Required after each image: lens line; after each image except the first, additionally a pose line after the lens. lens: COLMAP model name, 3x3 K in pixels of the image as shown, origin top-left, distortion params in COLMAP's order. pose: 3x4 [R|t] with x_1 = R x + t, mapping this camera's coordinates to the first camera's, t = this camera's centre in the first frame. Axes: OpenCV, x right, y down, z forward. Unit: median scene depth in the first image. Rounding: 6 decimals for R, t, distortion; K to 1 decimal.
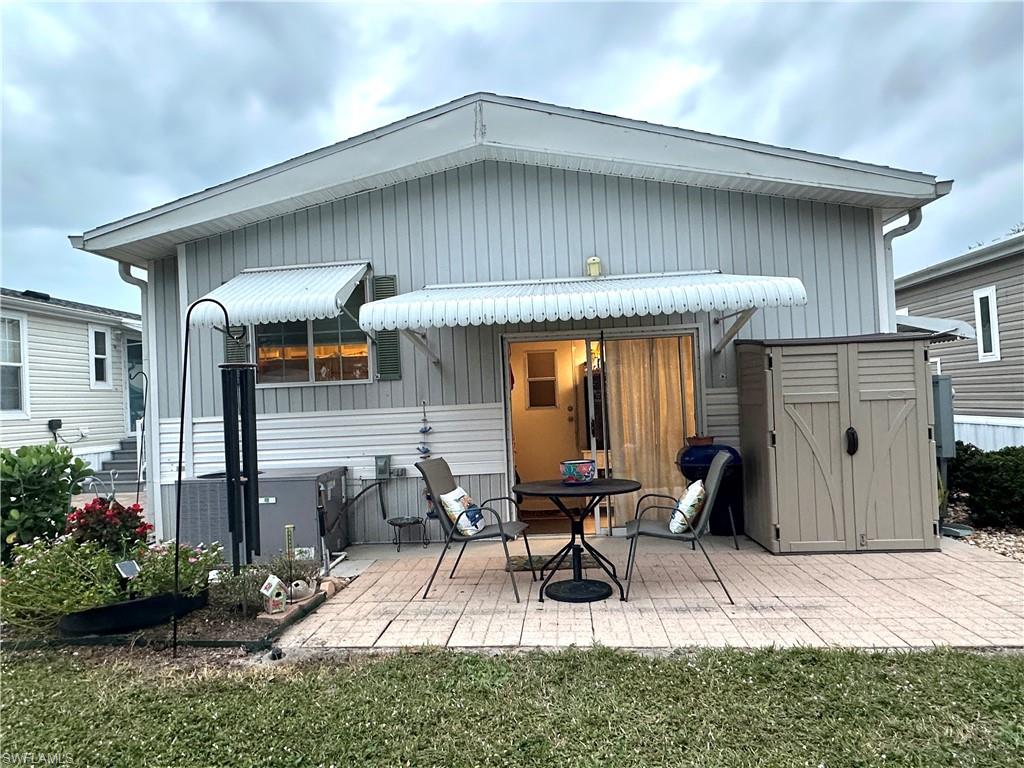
lens RADIAL K [[618.8, 0, 512.0], [0, 618.8, 384.0], [0, 0, 1]] dist [-0.002268, -0.001059]
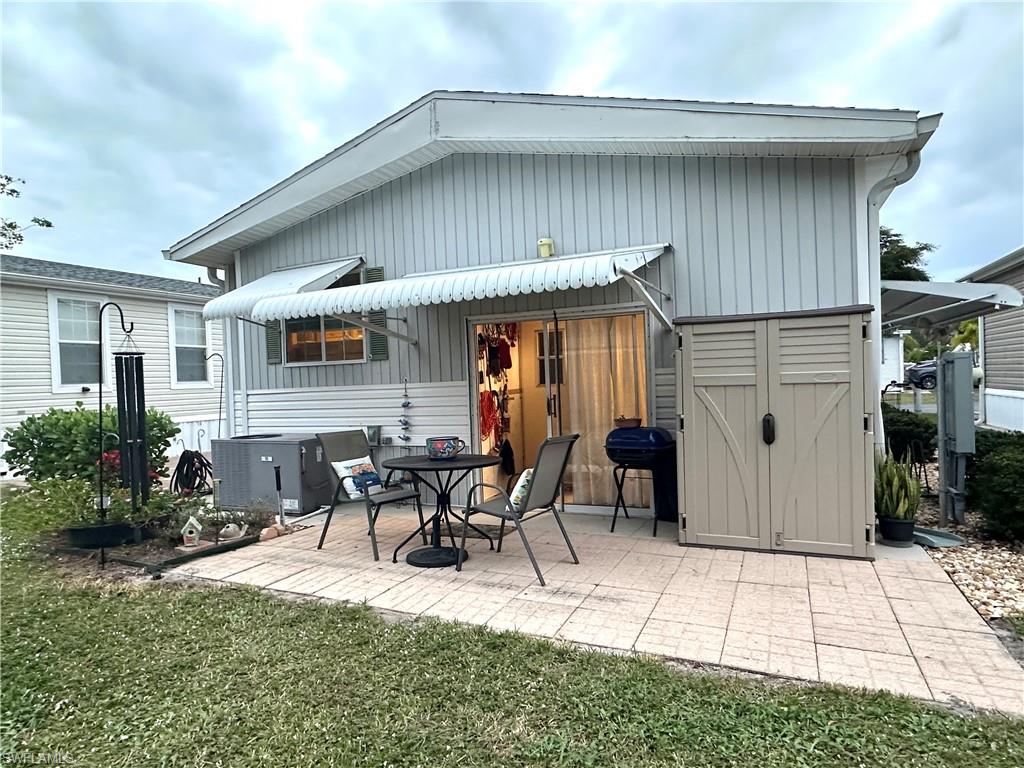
lens RADIAL K [[591.8, 0, 512.0], [0, 591.8, 384.0], [0, 0, 1]] dist [-0.003400, 0.000080]
pose [[0.940947, 0.012176, -0.338335, 0.483891], [0.003282, 0.998978, 0.045079, -0.012497], [0.338538, -0.043527, 0.939945, 0.069835]]
